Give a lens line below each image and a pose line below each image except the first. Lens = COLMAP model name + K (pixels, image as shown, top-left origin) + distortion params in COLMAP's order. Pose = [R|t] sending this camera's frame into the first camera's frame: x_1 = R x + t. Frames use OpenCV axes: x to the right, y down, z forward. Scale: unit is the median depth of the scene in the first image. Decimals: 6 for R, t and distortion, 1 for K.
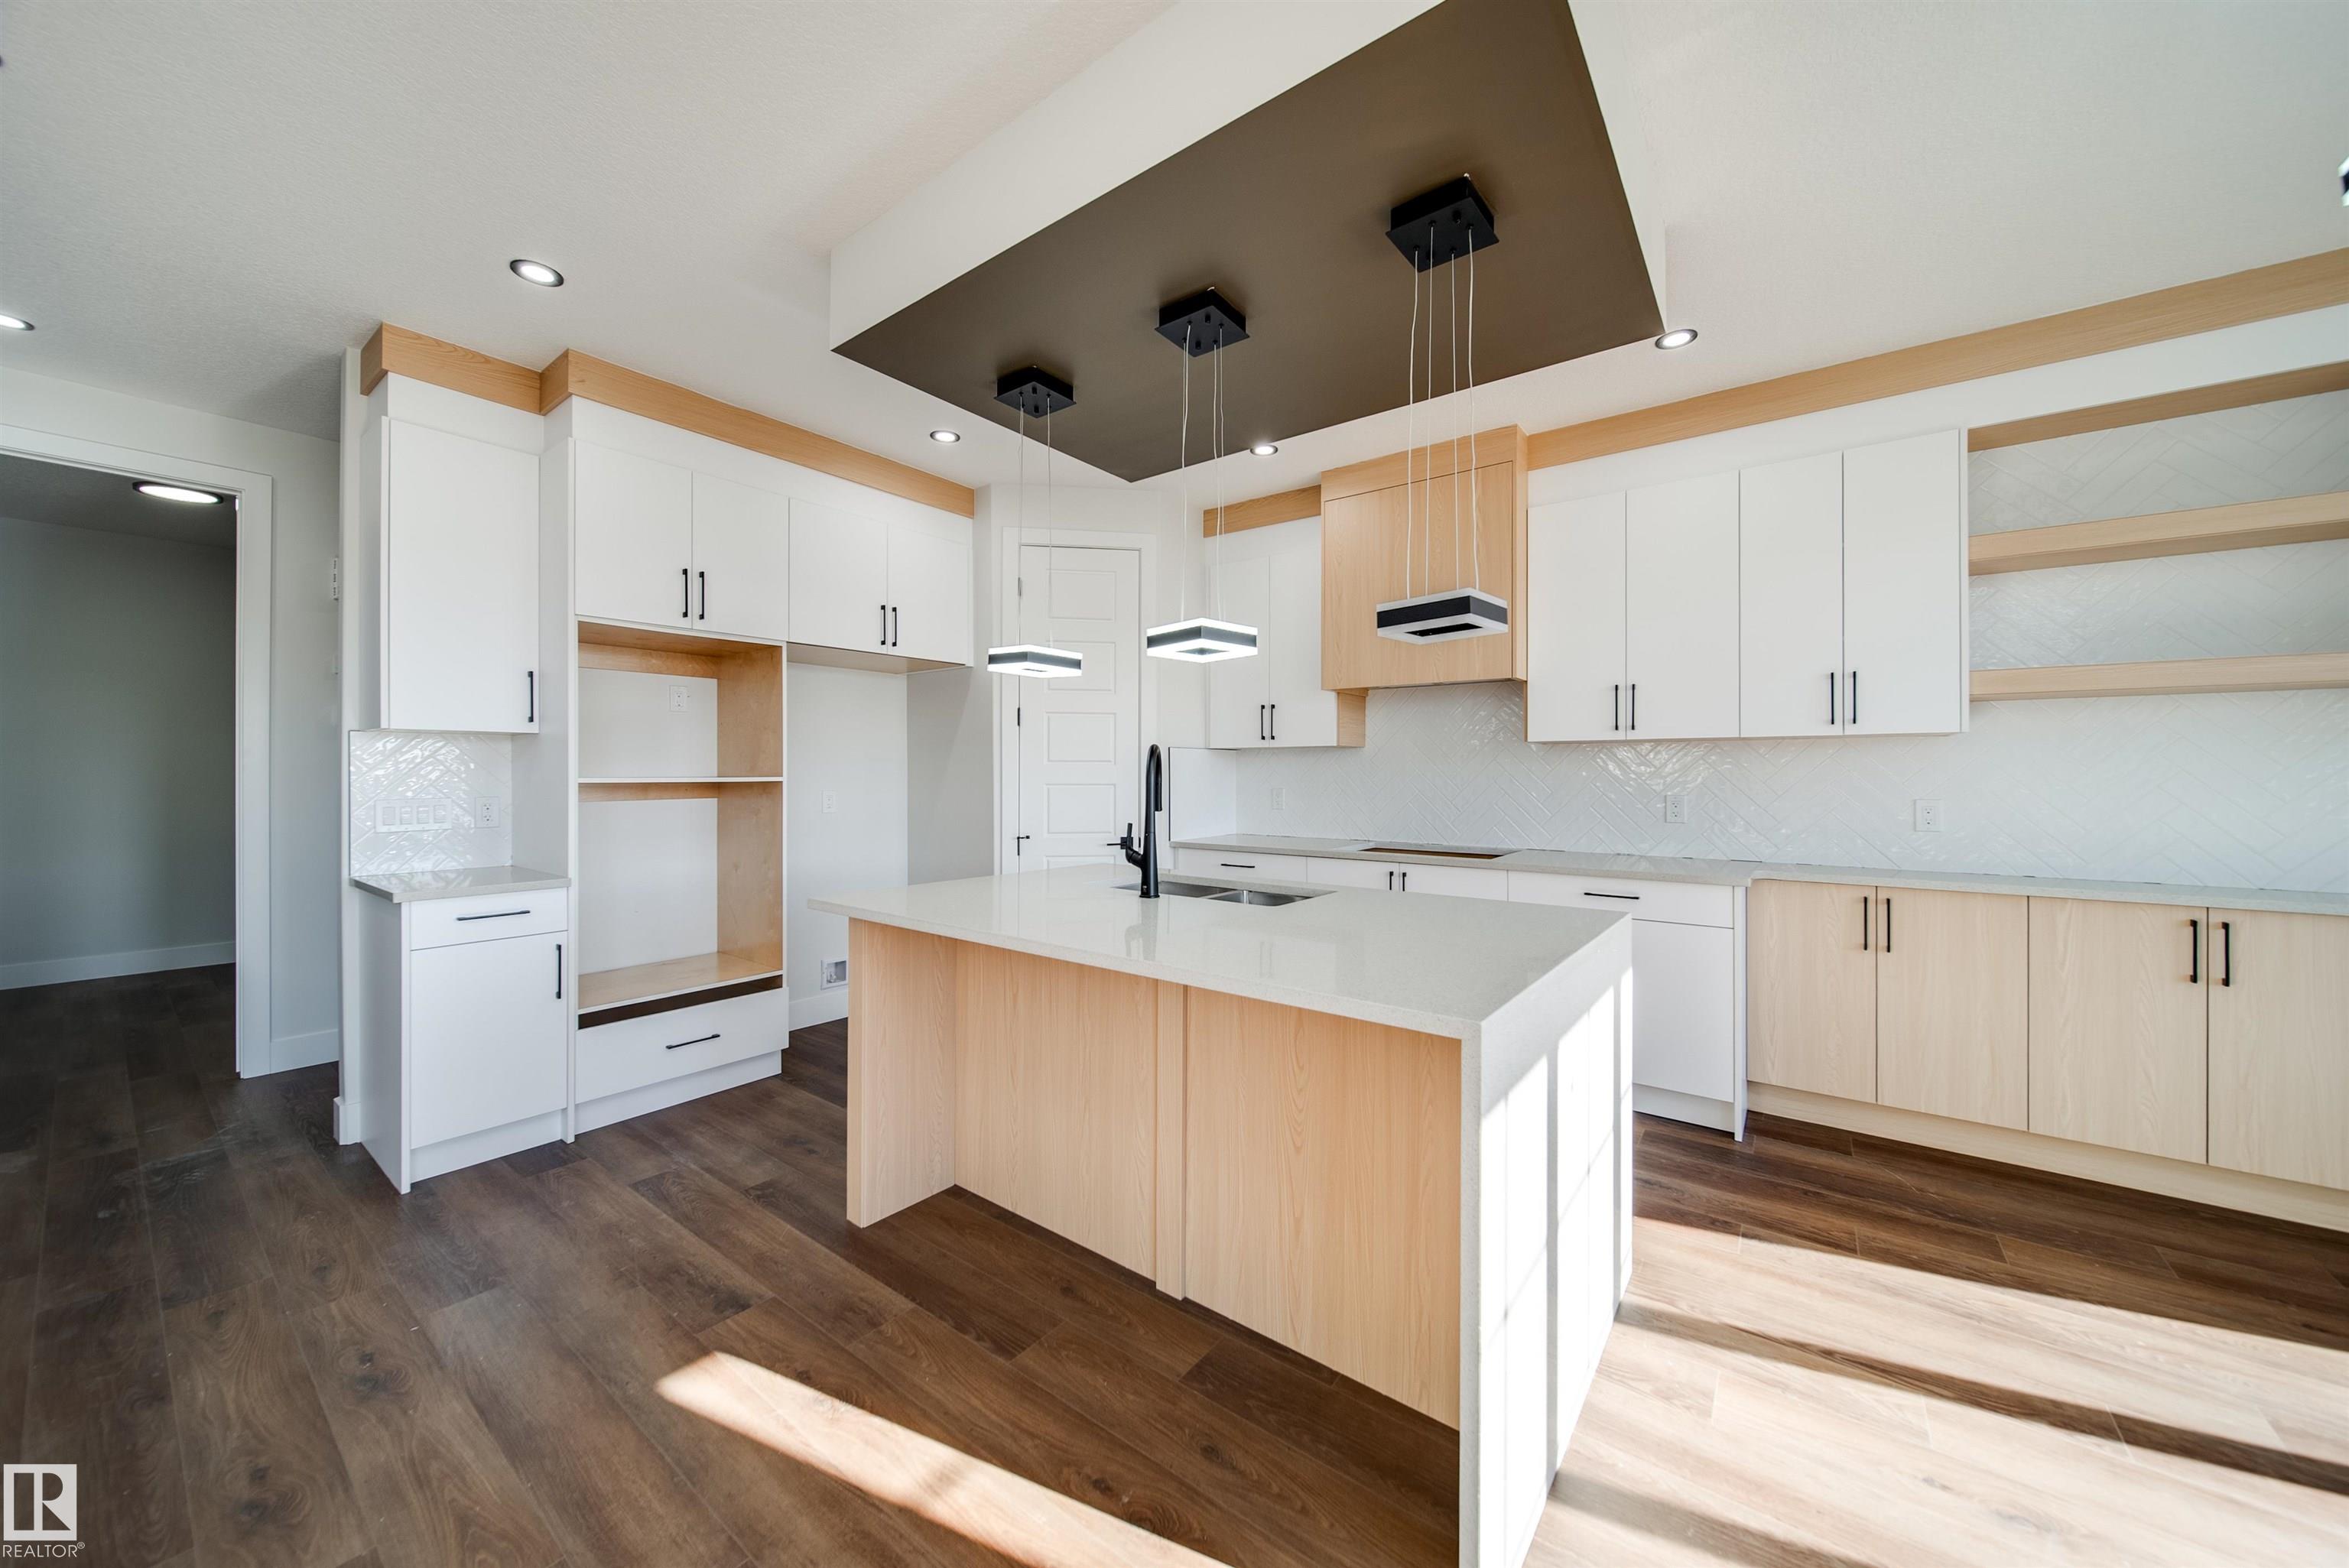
lens RADIAL K [[824.0, 0, 1189.5], [0, 824.0, 767.8], [0, 0, 1]] dist [-0.001431, -0.000337]
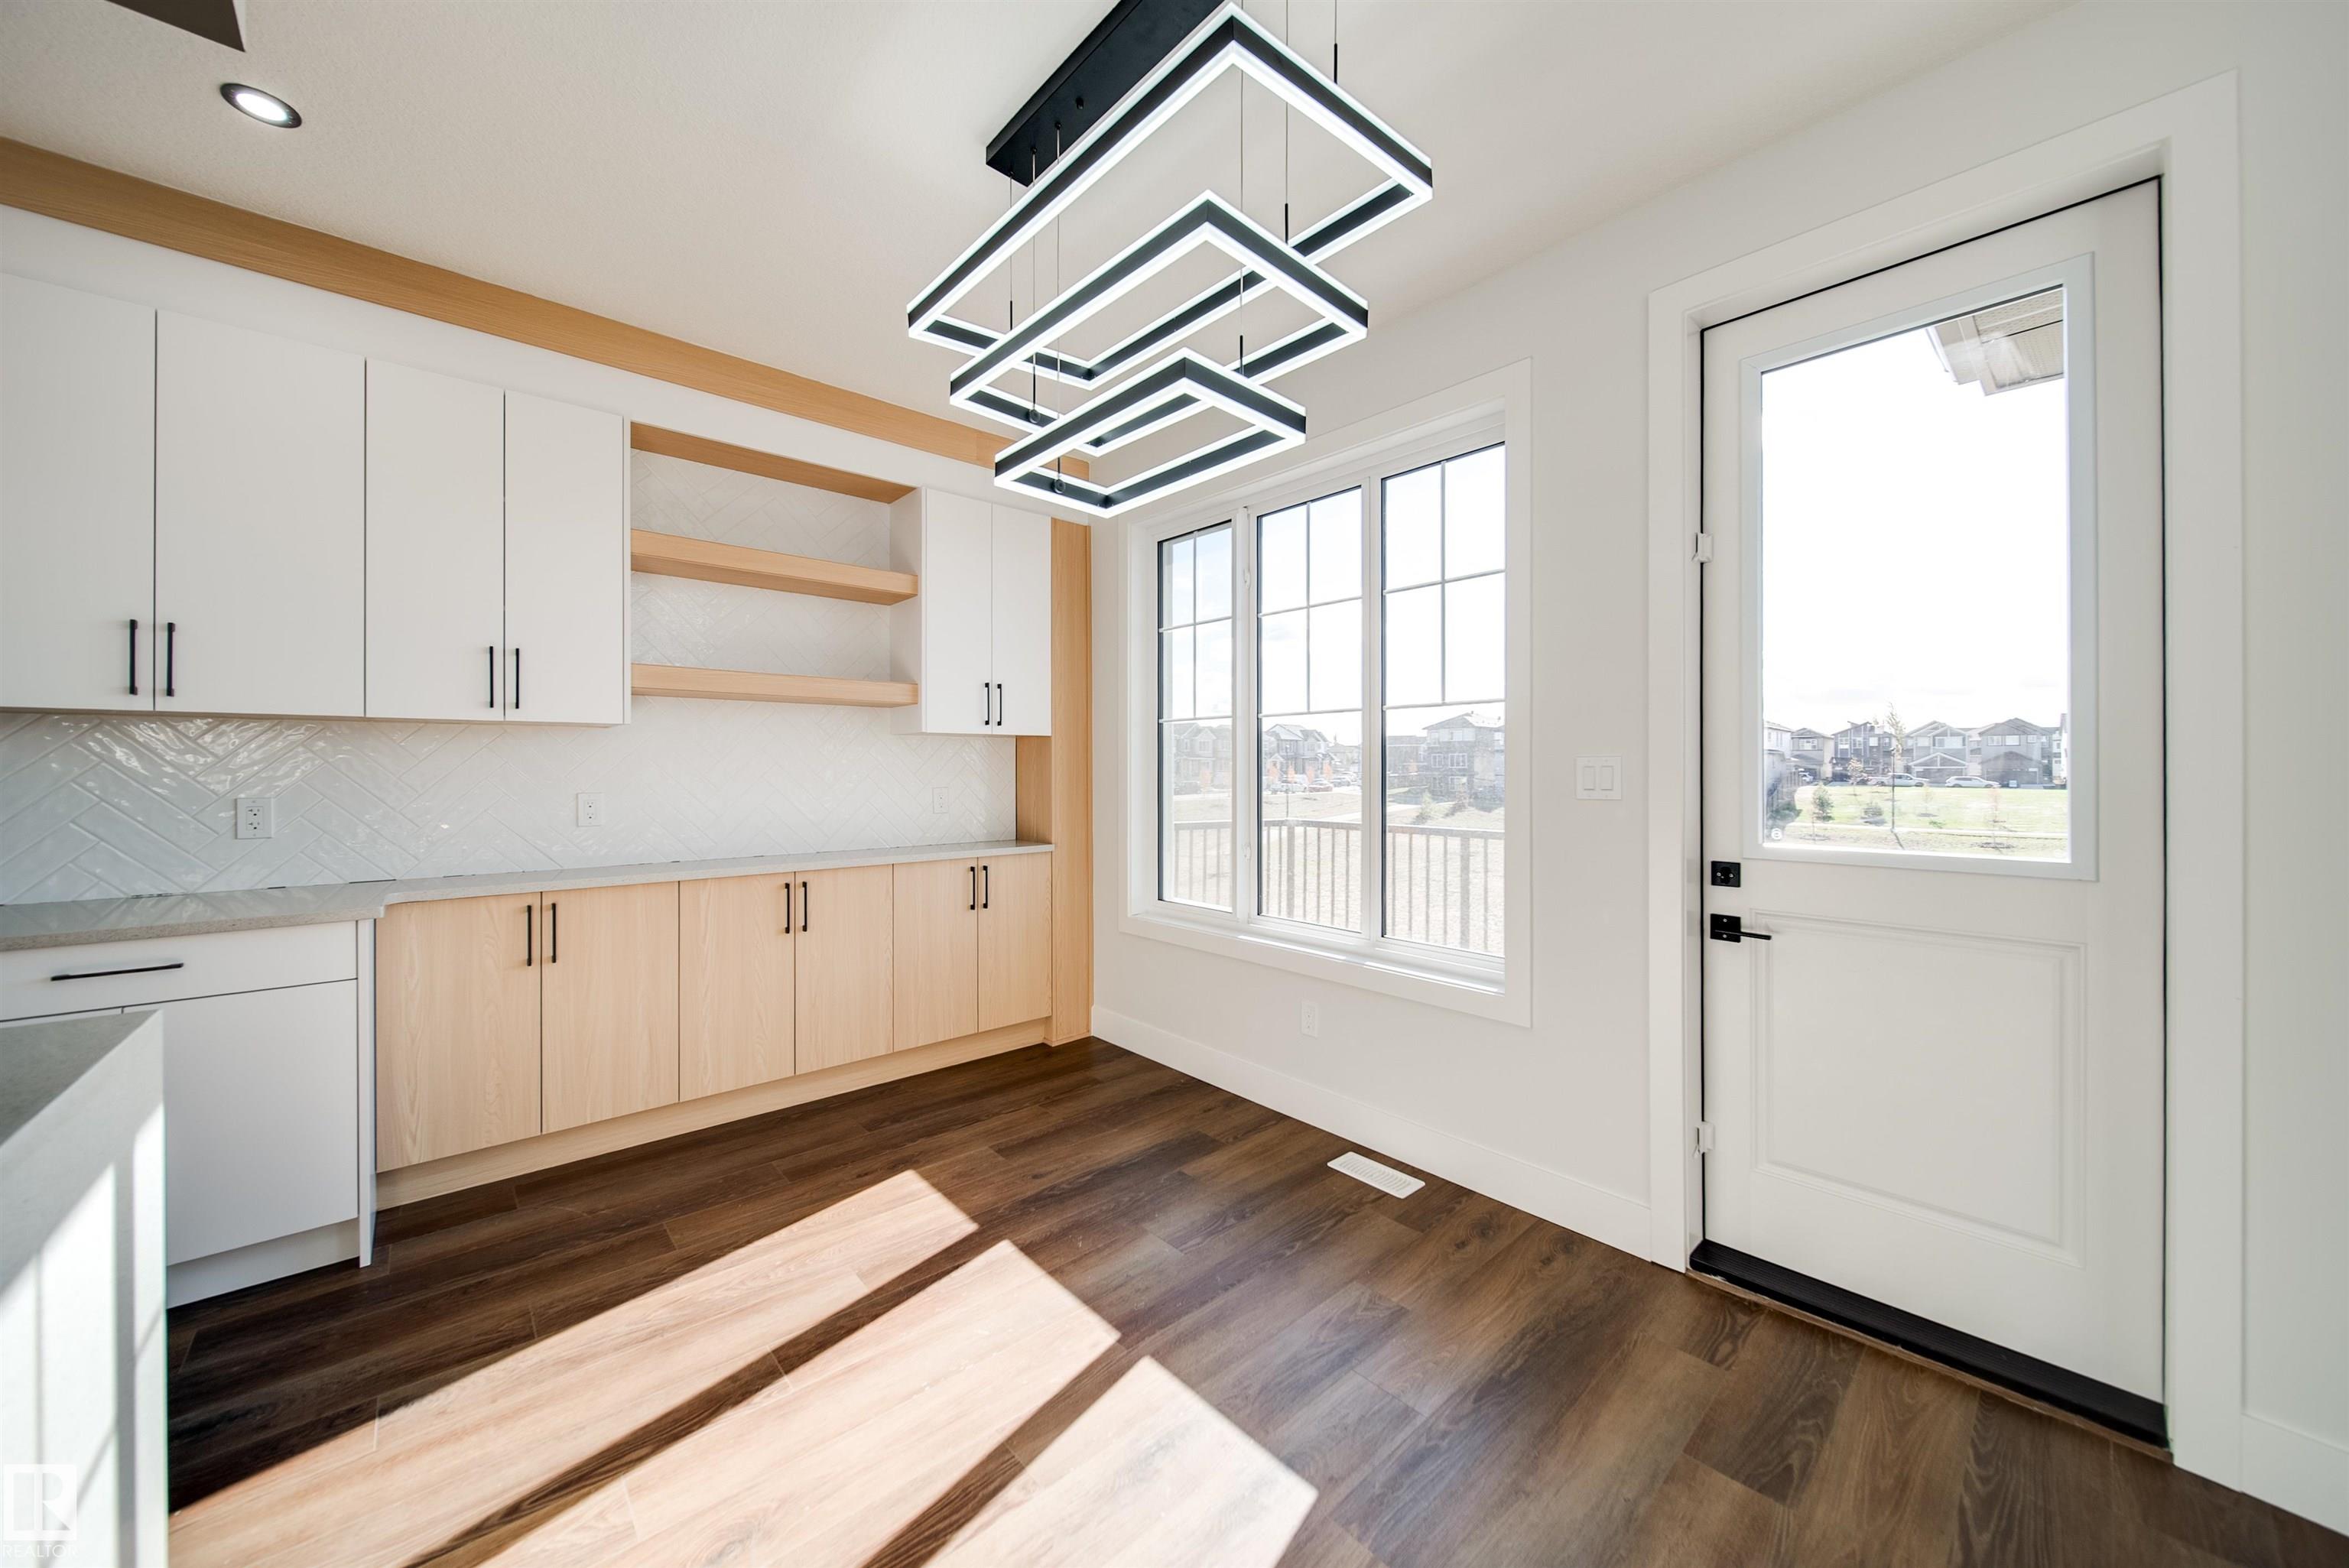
lens RADIAL K [[828.2, 0, 1174.7], [0, 828.2, 768.2], [0, 0, 1]] dist [0.001380, -0.003887]
pose [[0.193930, -0.000210, 0.981015, 0.100860], [-0.004665, 0.999988, 0.001136, 0.006307], [-0.981004, -0.004797, 0.193927, 0.177769]]
